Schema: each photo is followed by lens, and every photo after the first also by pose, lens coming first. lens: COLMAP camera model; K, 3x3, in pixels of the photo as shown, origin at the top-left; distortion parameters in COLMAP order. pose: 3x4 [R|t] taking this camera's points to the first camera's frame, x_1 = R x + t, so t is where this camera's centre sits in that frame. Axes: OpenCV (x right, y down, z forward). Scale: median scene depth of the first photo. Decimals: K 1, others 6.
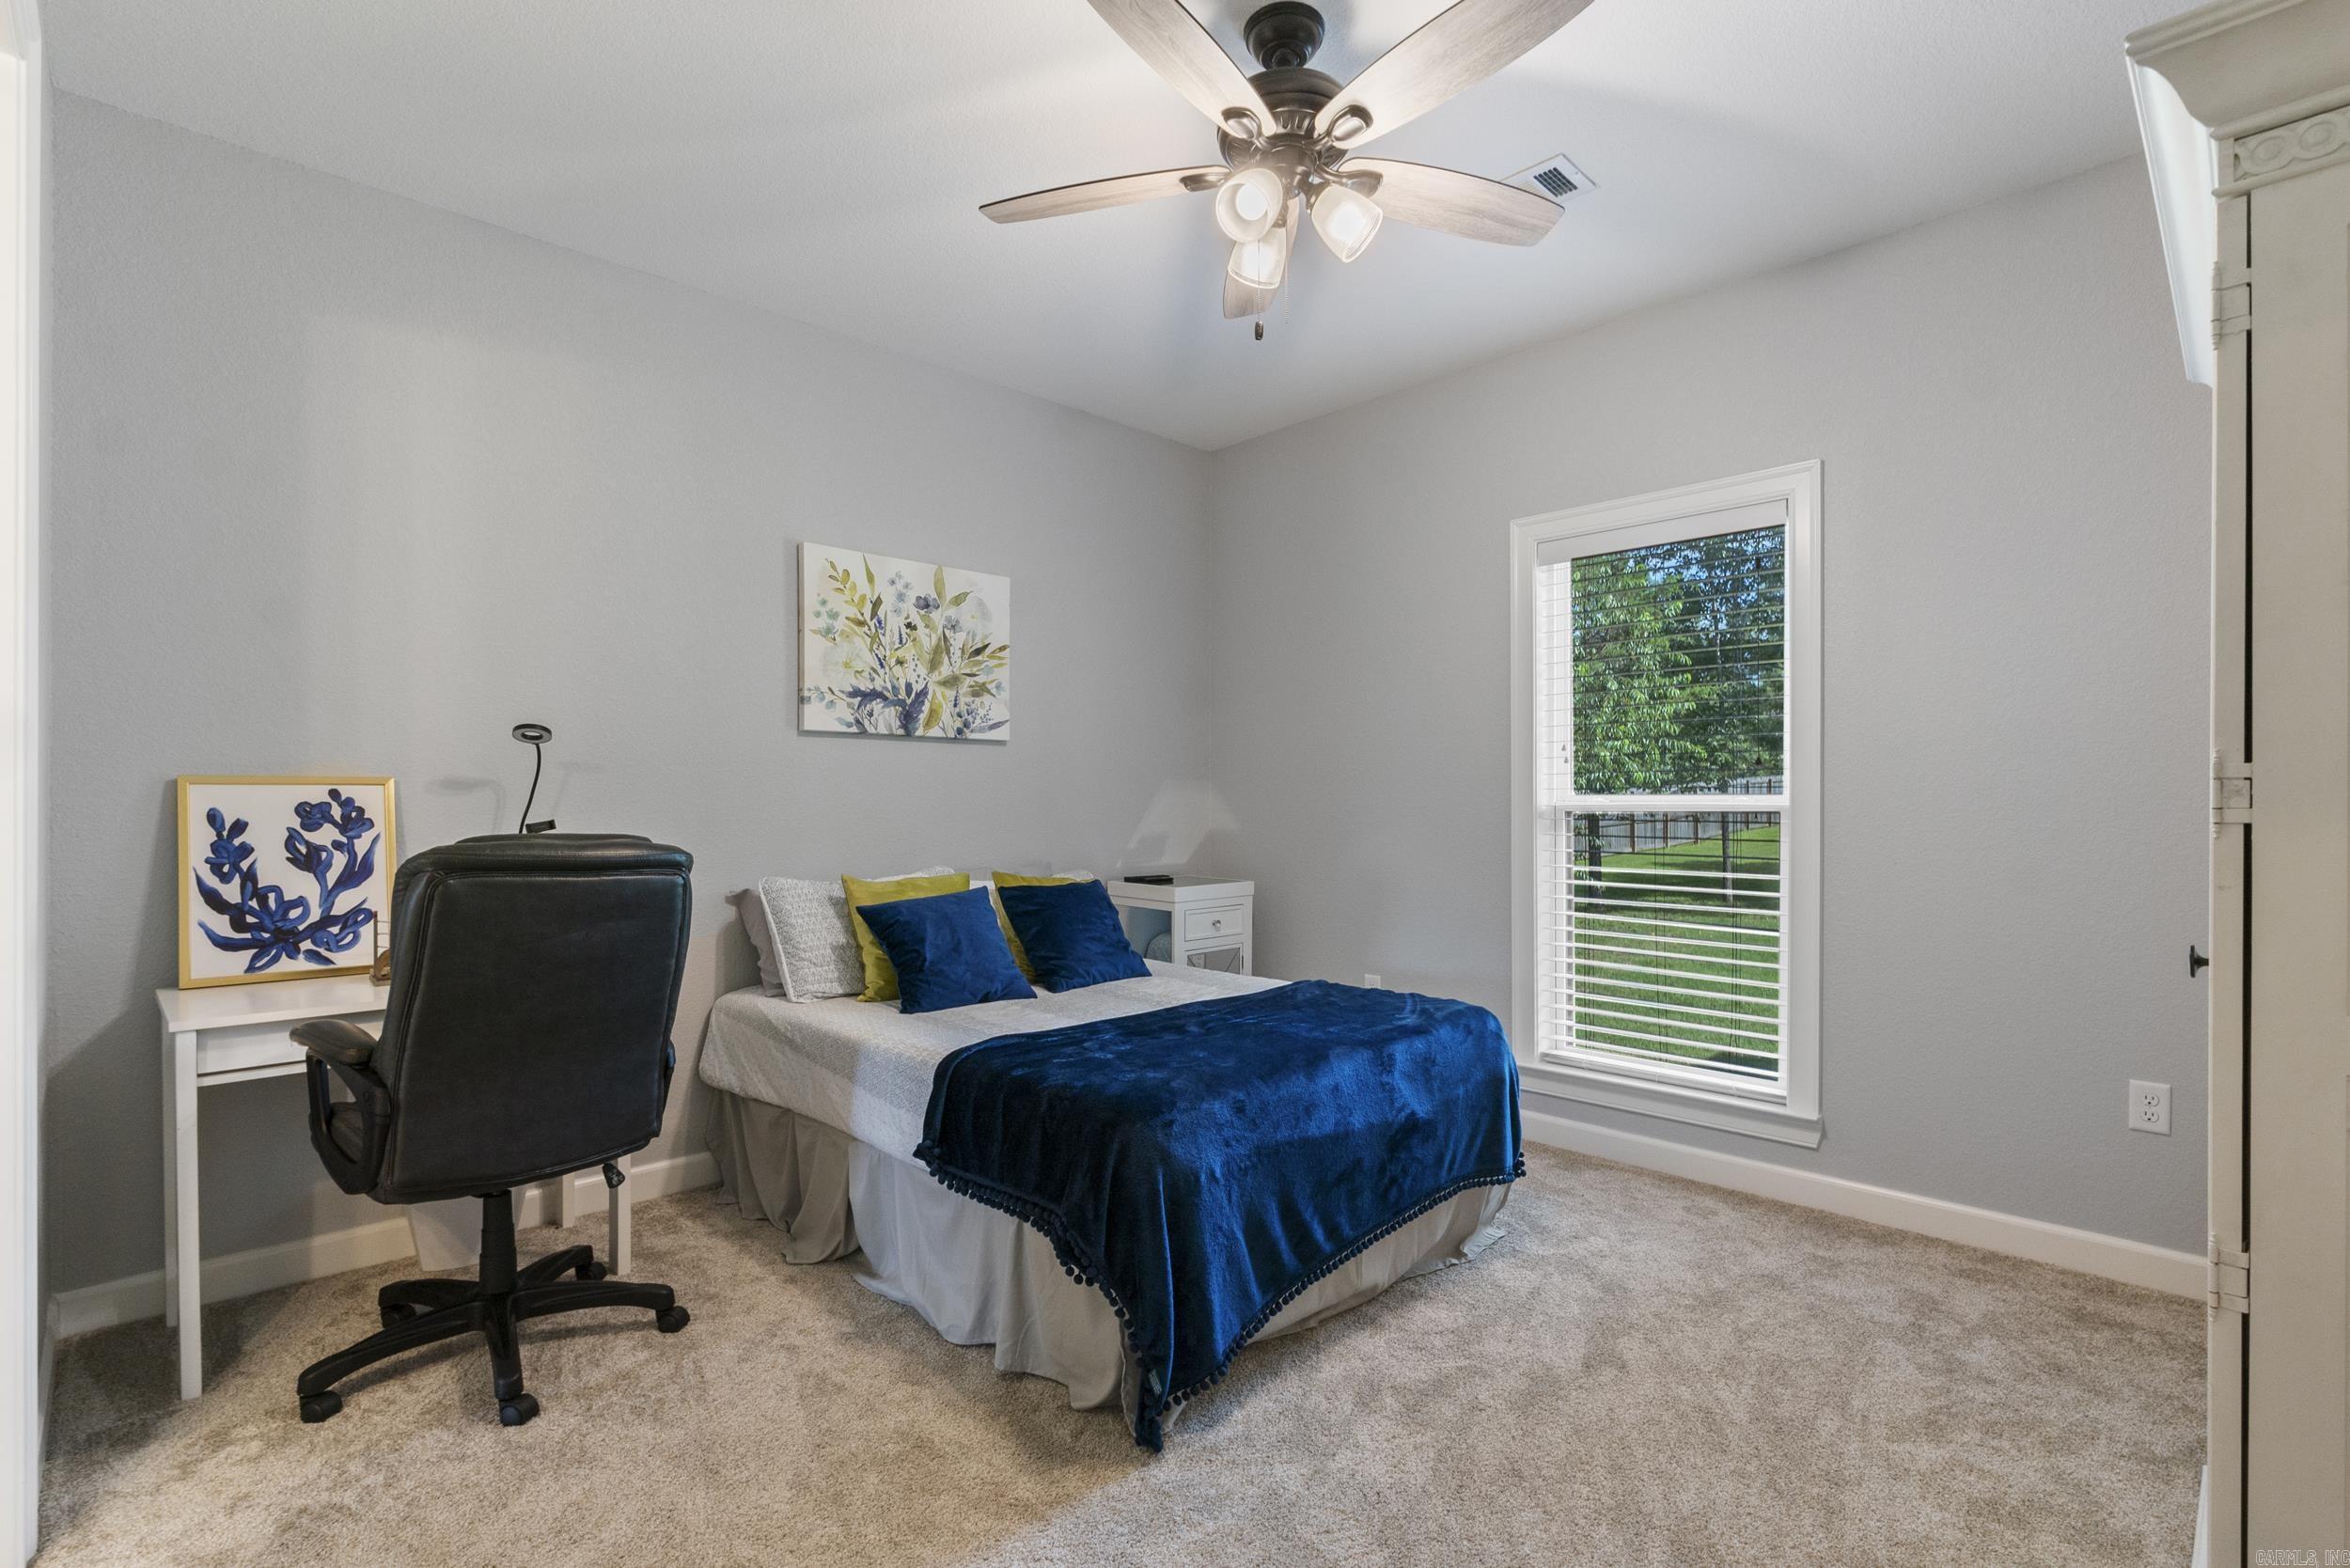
lens RADIAL K [[1092.6, 0, 1166.5], [0, 1092.6, 790.4], [0, 0, 1]] dist [-0.005833, -0.000526]
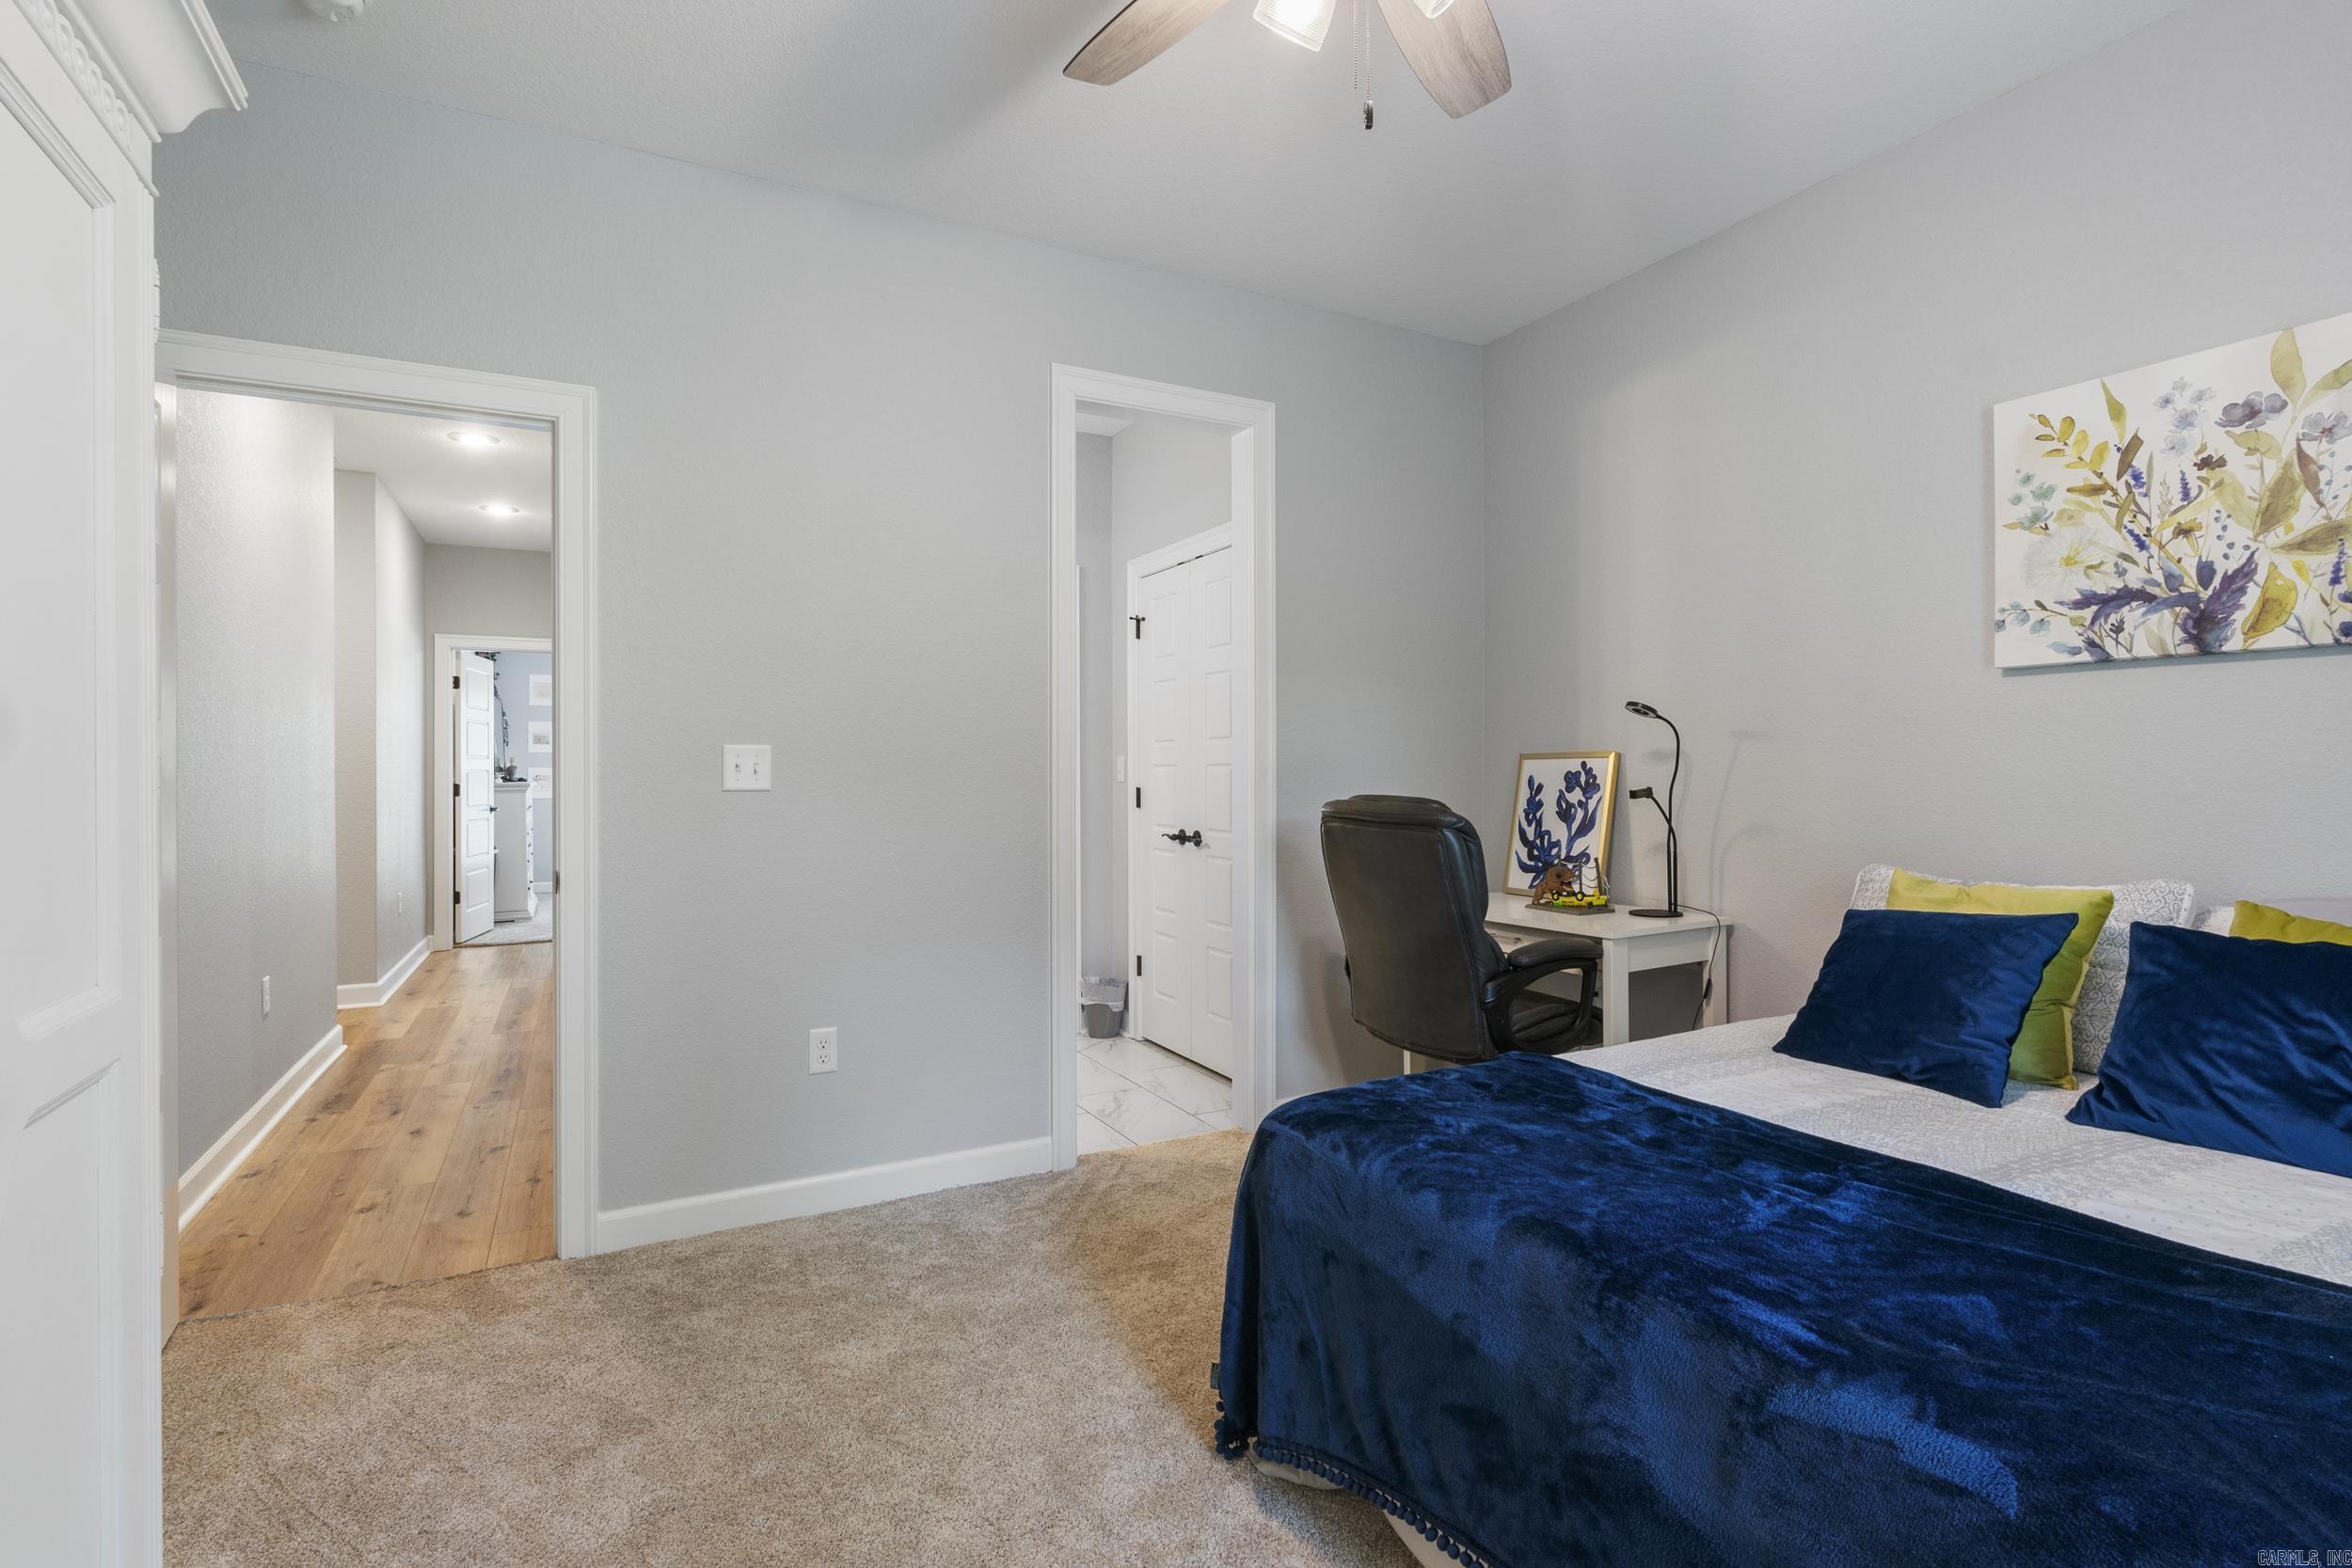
lens RADIAL K [[1093.4, 0, 1167.2], [0, 1093.4, 785.3], [0, 0, 1]] dist [-0.005833, -0.000526]
pose [[-0.271271, 0.008873, -0.962462, 0.483521], [0.011672, 0.999914, 0.005928, 0.010361], [0.962432, -0.009626, -0.271351, 0.644080]]
